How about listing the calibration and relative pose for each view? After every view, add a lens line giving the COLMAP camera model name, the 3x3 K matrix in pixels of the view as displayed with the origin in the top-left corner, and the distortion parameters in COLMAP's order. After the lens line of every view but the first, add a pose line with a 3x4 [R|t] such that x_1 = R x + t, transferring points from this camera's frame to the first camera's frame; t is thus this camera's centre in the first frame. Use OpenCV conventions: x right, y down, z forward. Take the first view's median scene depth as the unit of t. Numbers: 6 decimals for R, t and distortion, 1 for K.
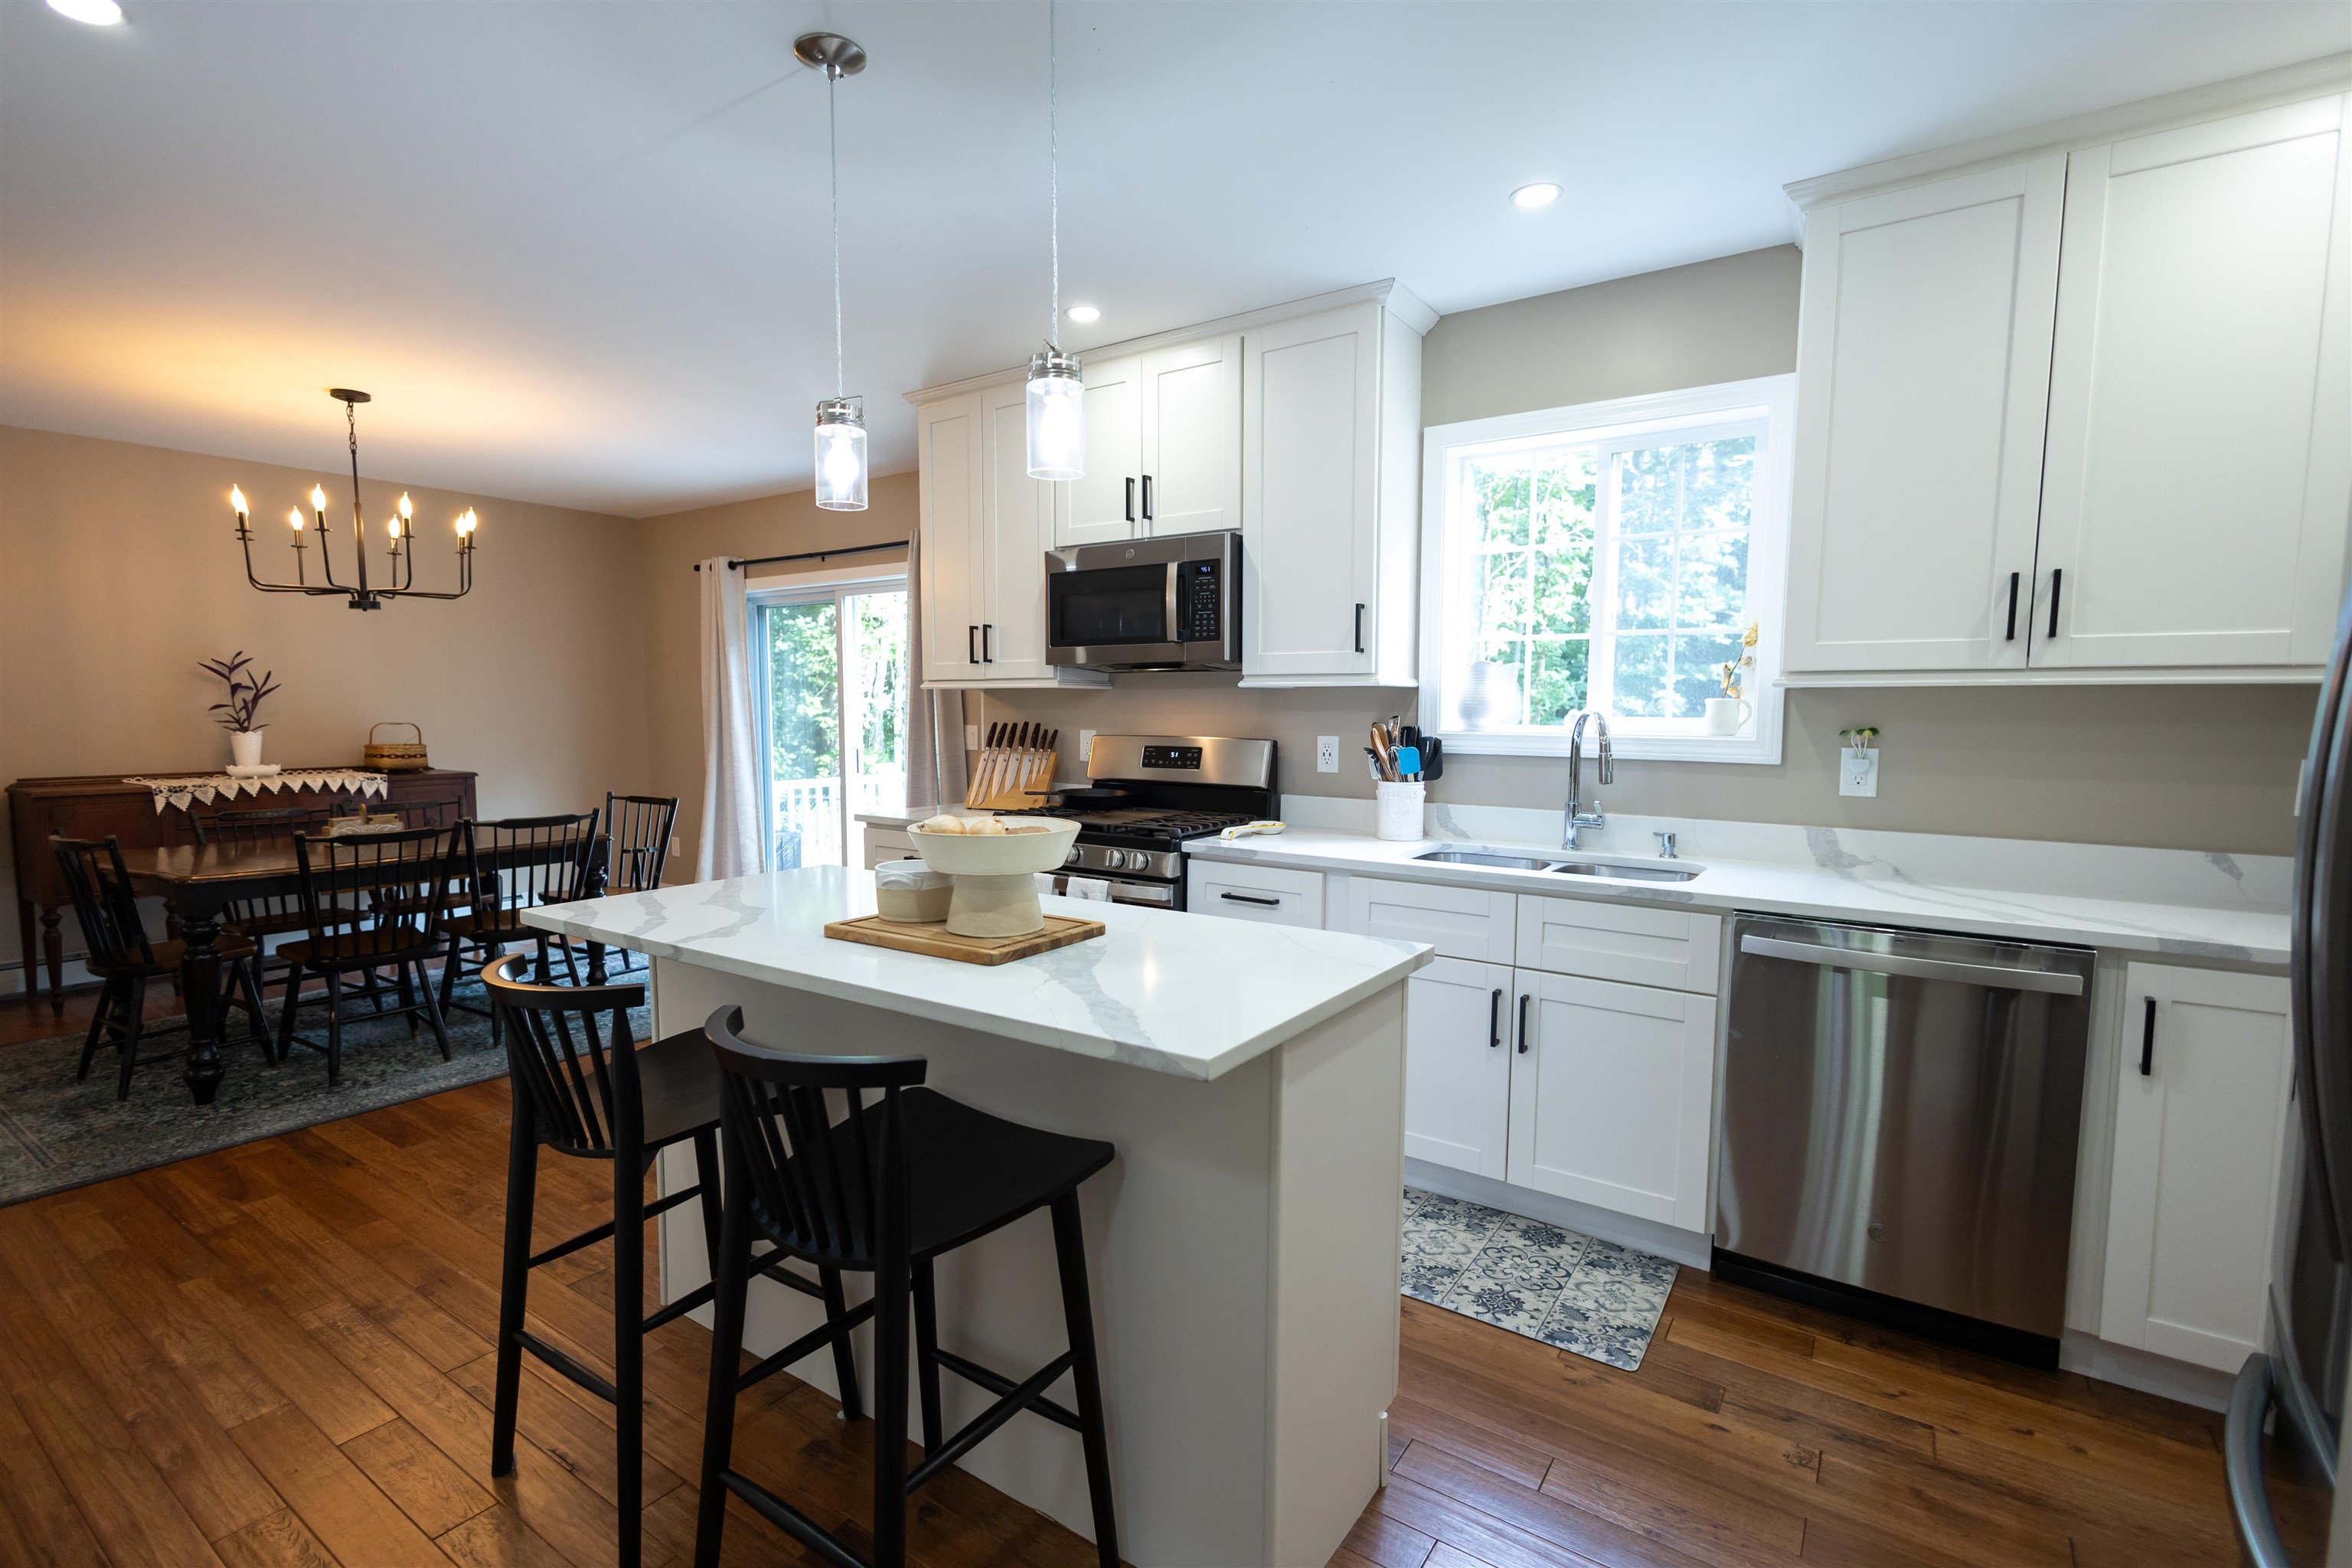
lens RADIAL K [[1069.1, 0, 1181.5], [0, 1069.1, 787.5], [0, 0, 1]] dist [0.000960, -0.004662]
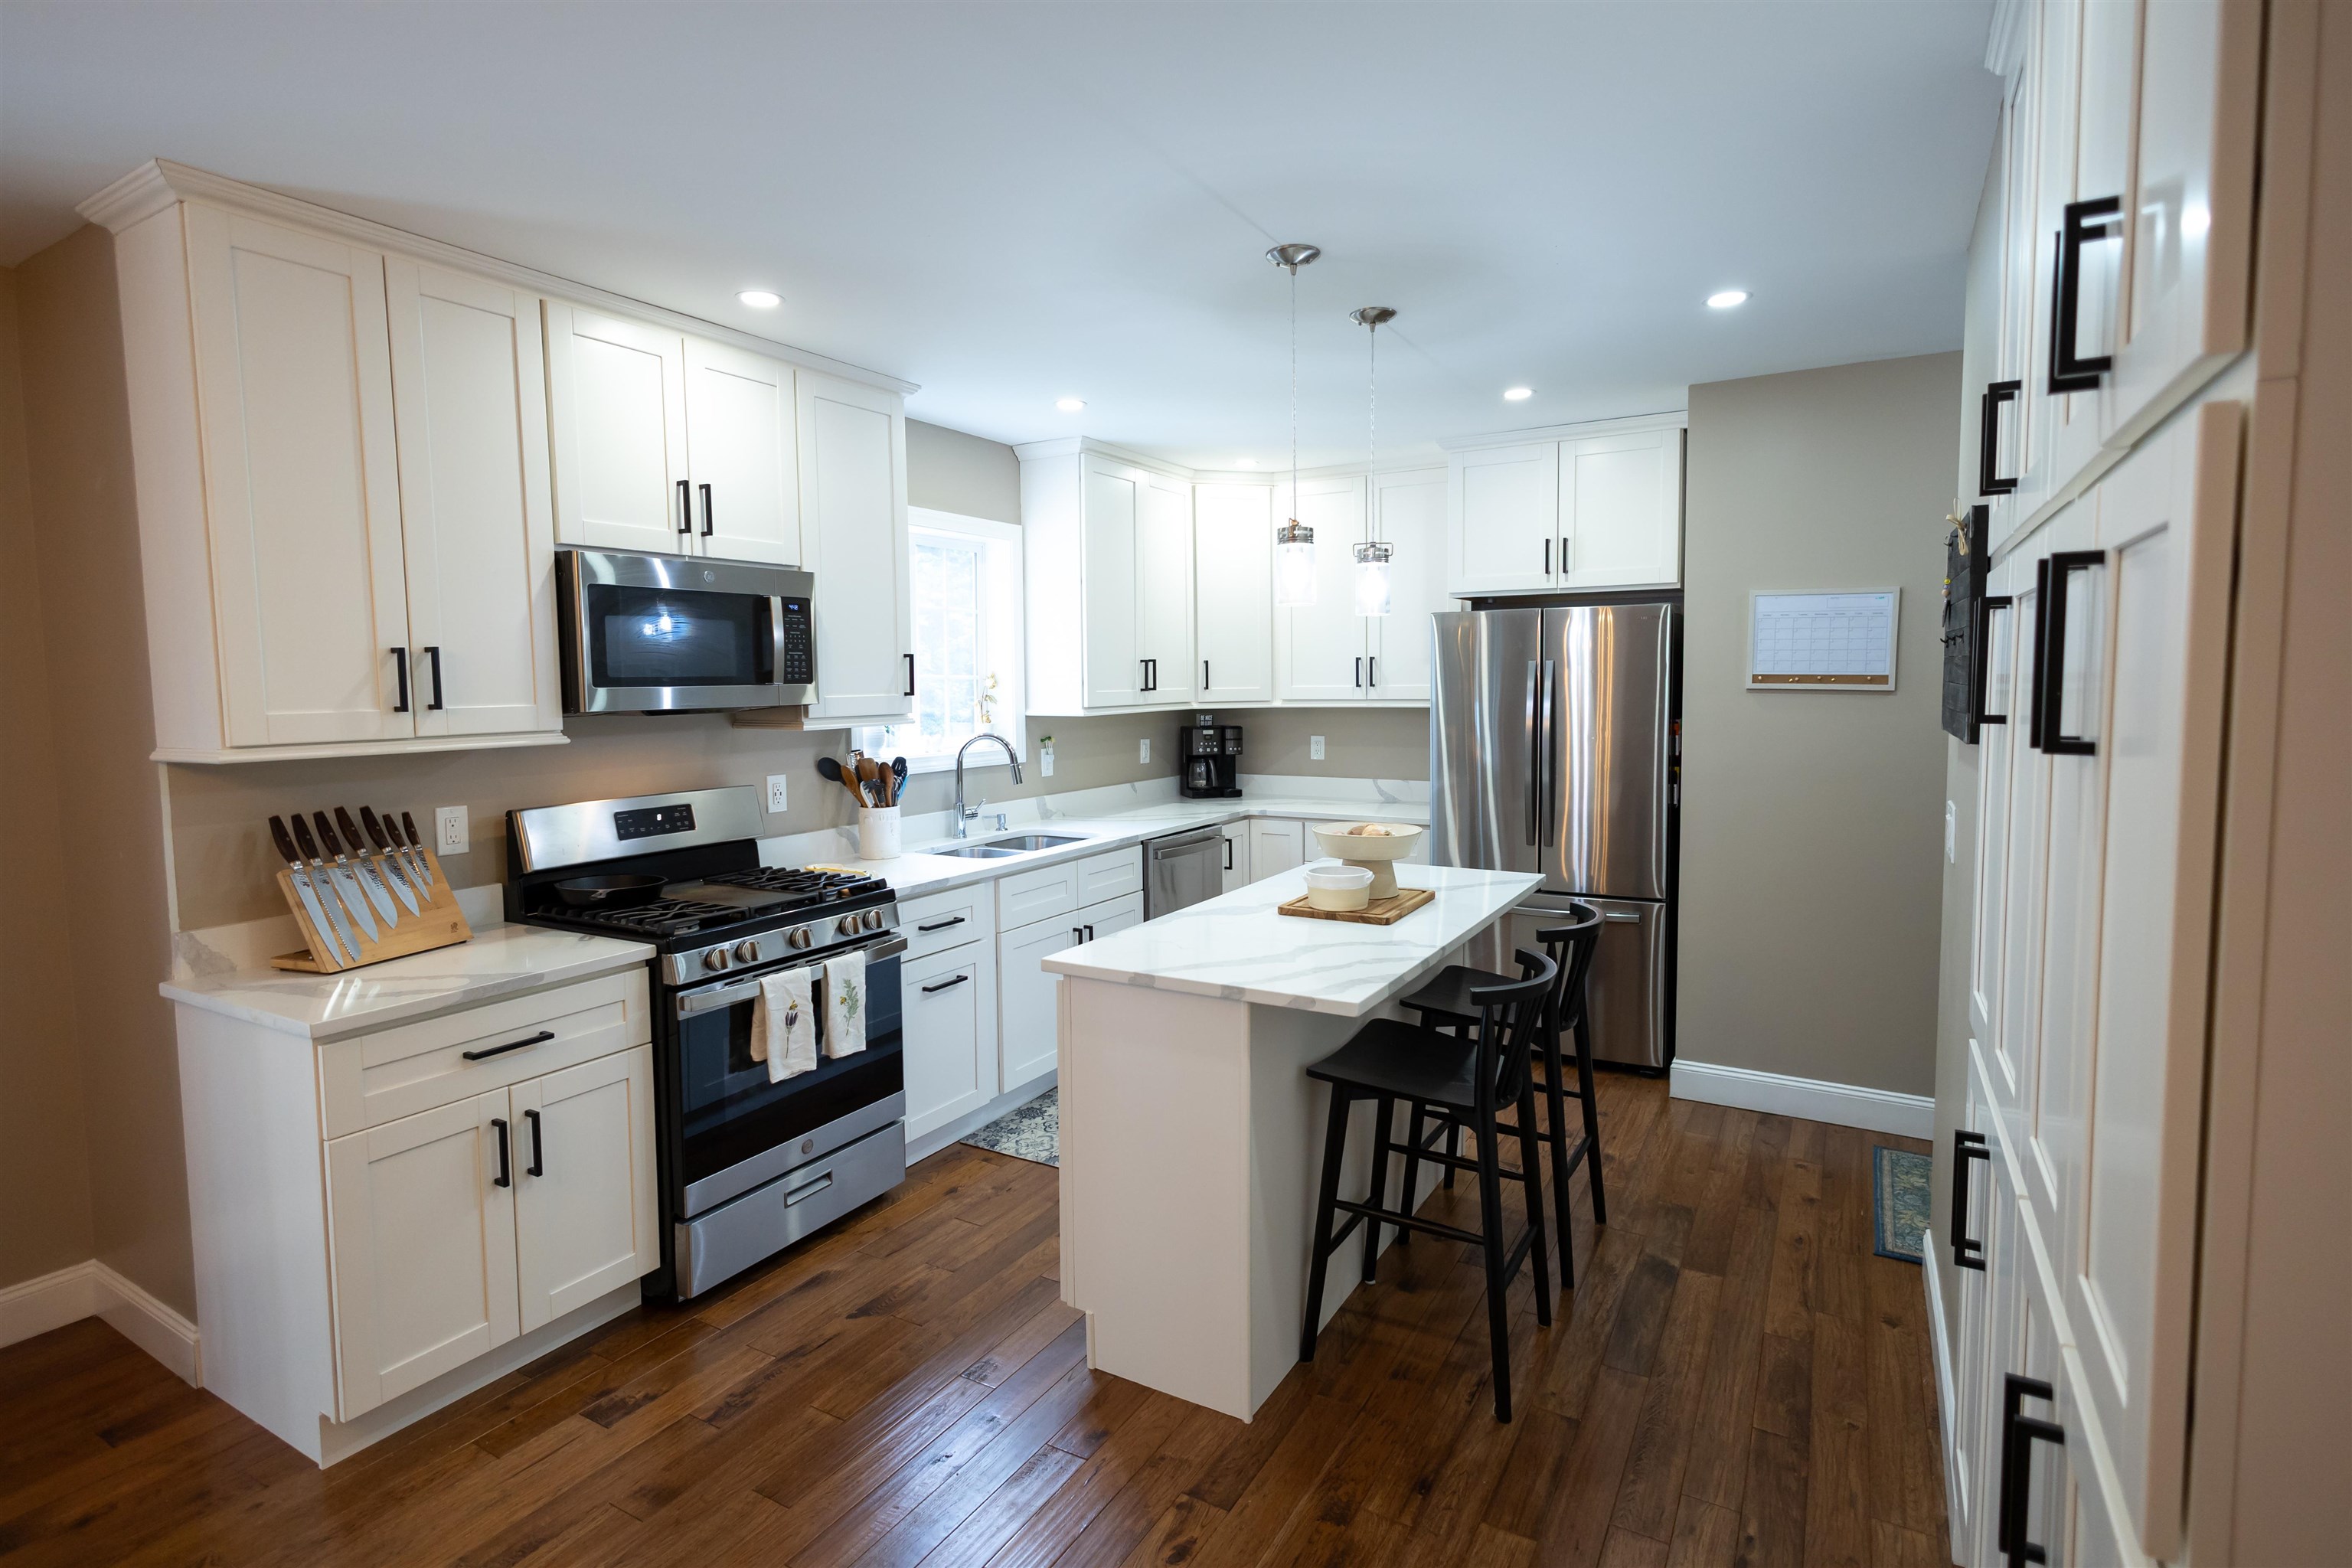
lens RADIAL K [[1136.4, 0, 1183.2], [0, 1136.4, 766.6], [0, 0, 1]] dist [0.013389, 0.000421]
pose [[-0.053688, -0.078236, 0.995488, -0.822192], [0.096808, 0.991822, 0.083169, -0.094848], [-0.993854, 0.100837, -0.045675, 0.595200]]
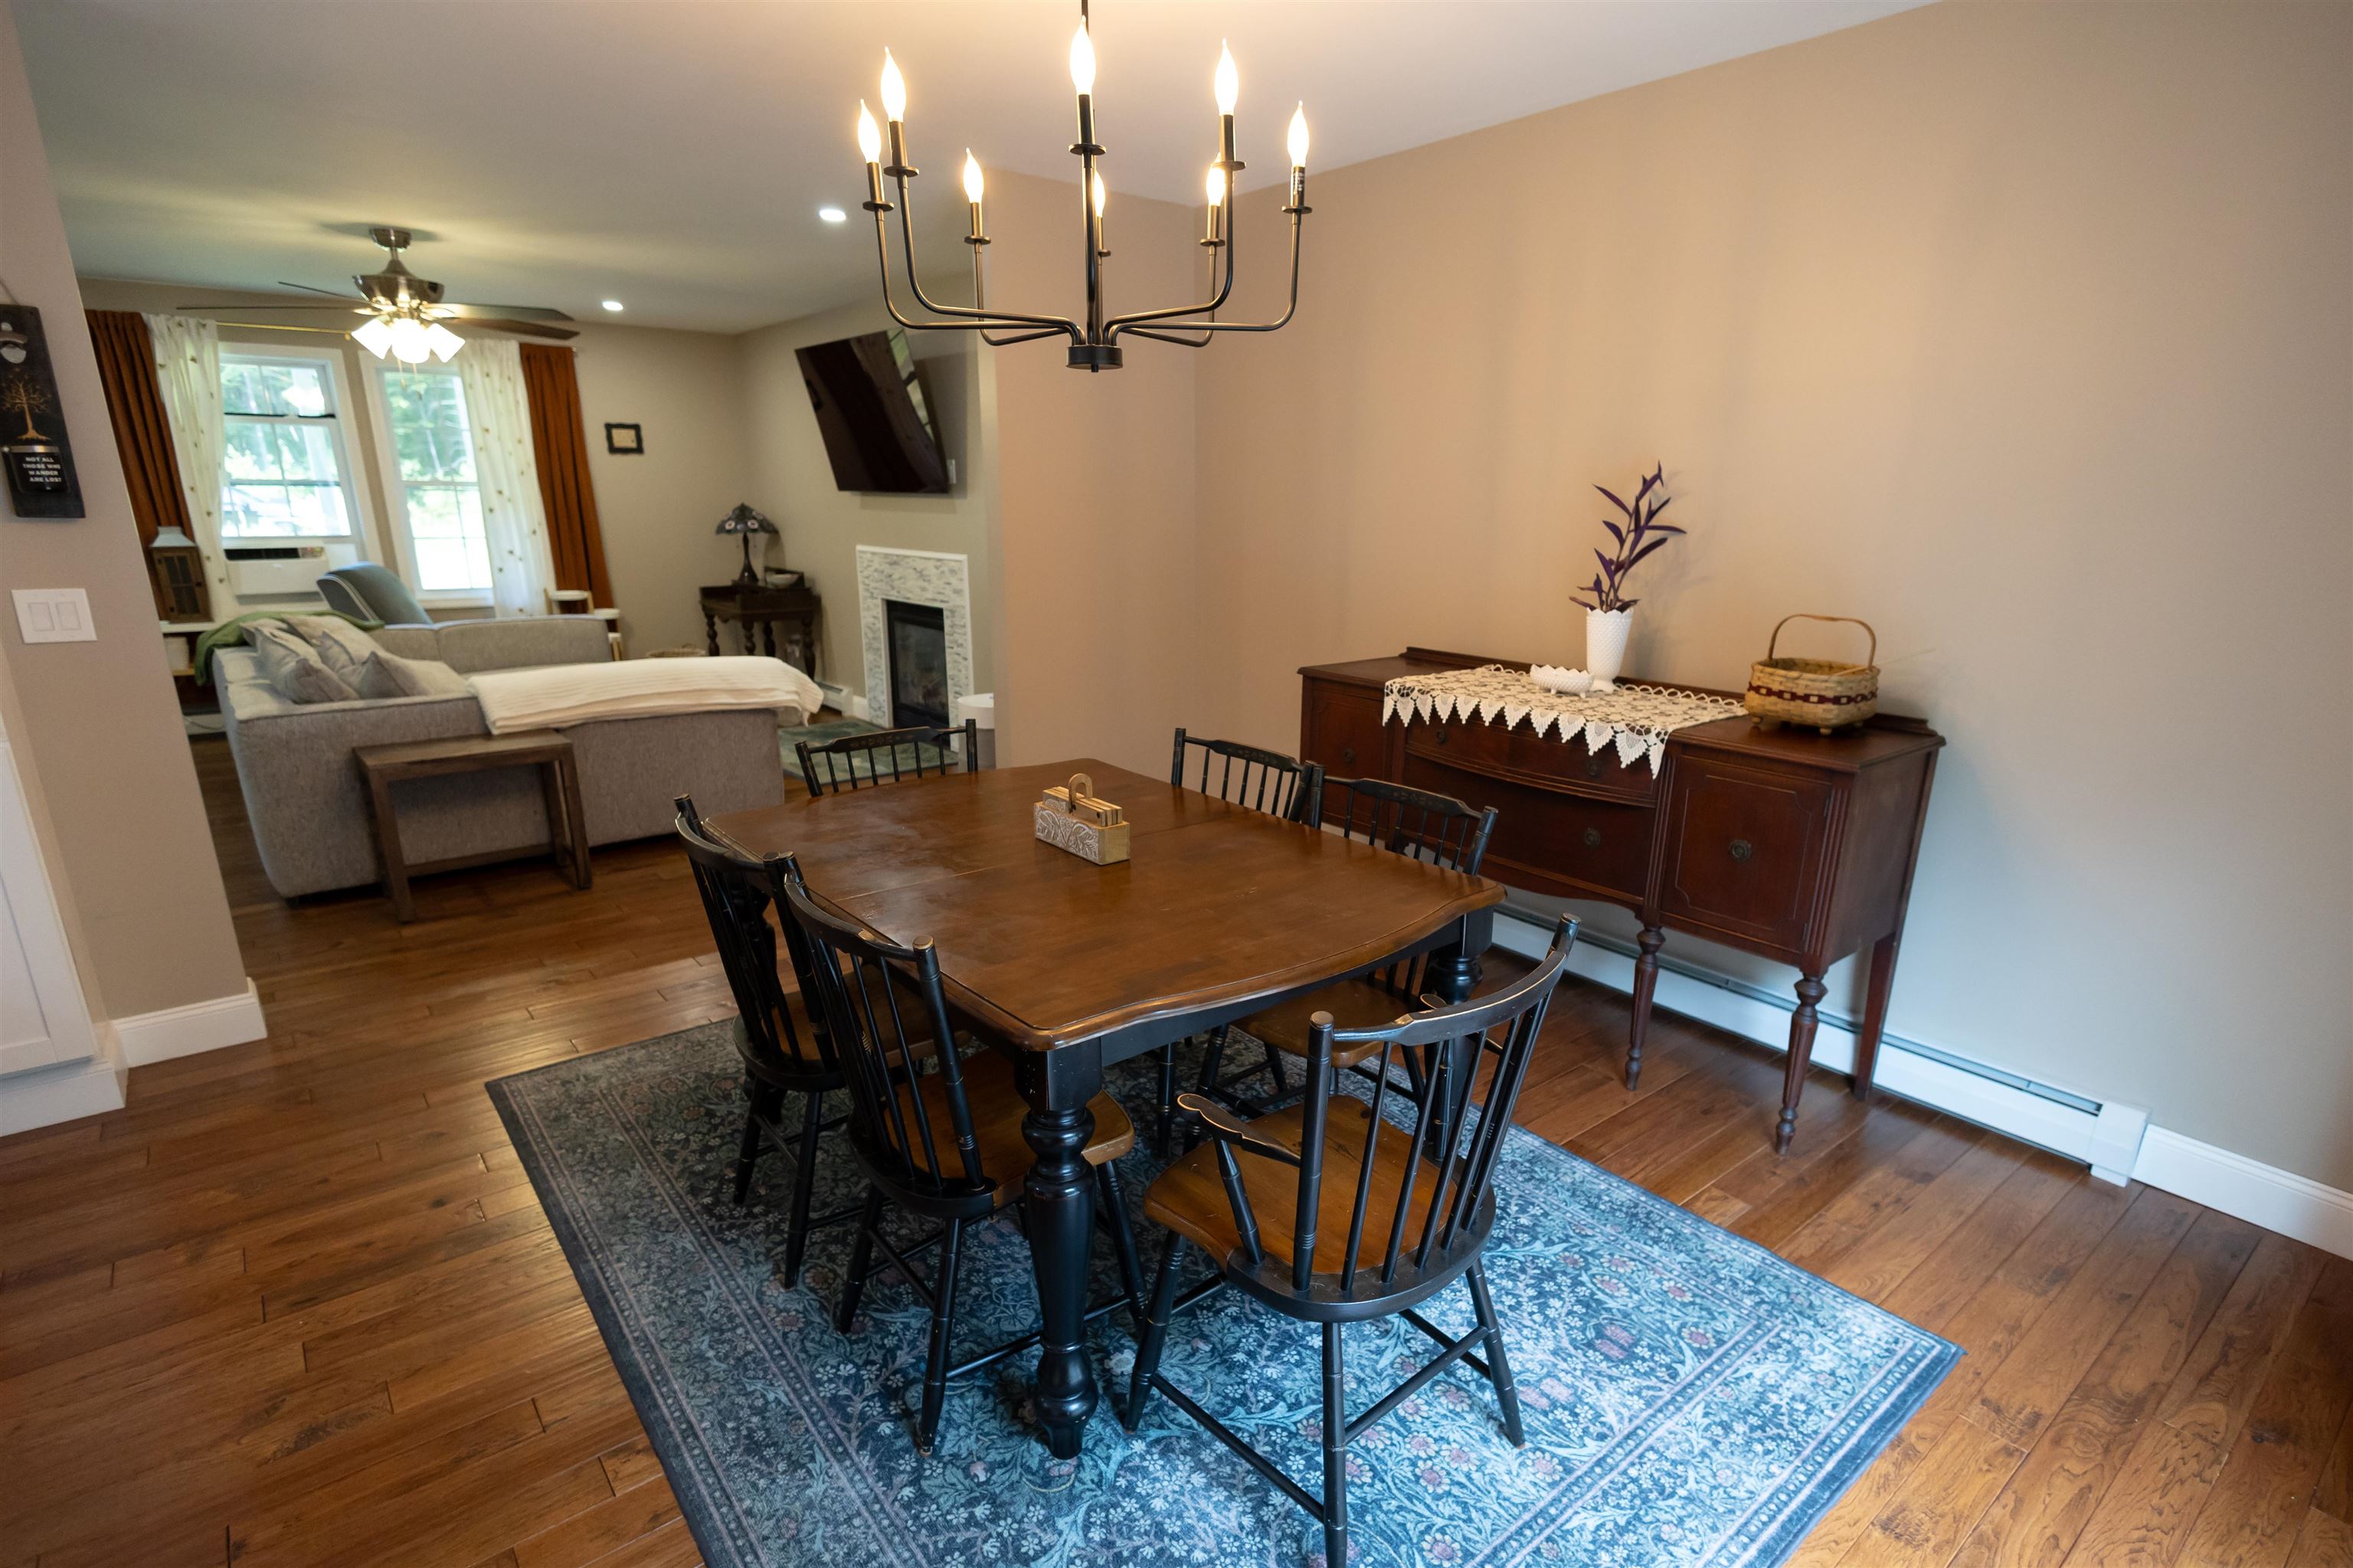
lens RADIAL K [[1176.9, 0, 1224.4], [0, 1176.9, 845.8], [0, 0, 1]] dist [0.001021, 0.000062]
pose [[-0.283150, 0.271156, -0.919946, -0.258808], [-0.089041, 0.947626, 0.306720, -0.134635], [0.954933, 0.168761, -0.244177, 1.228590]]
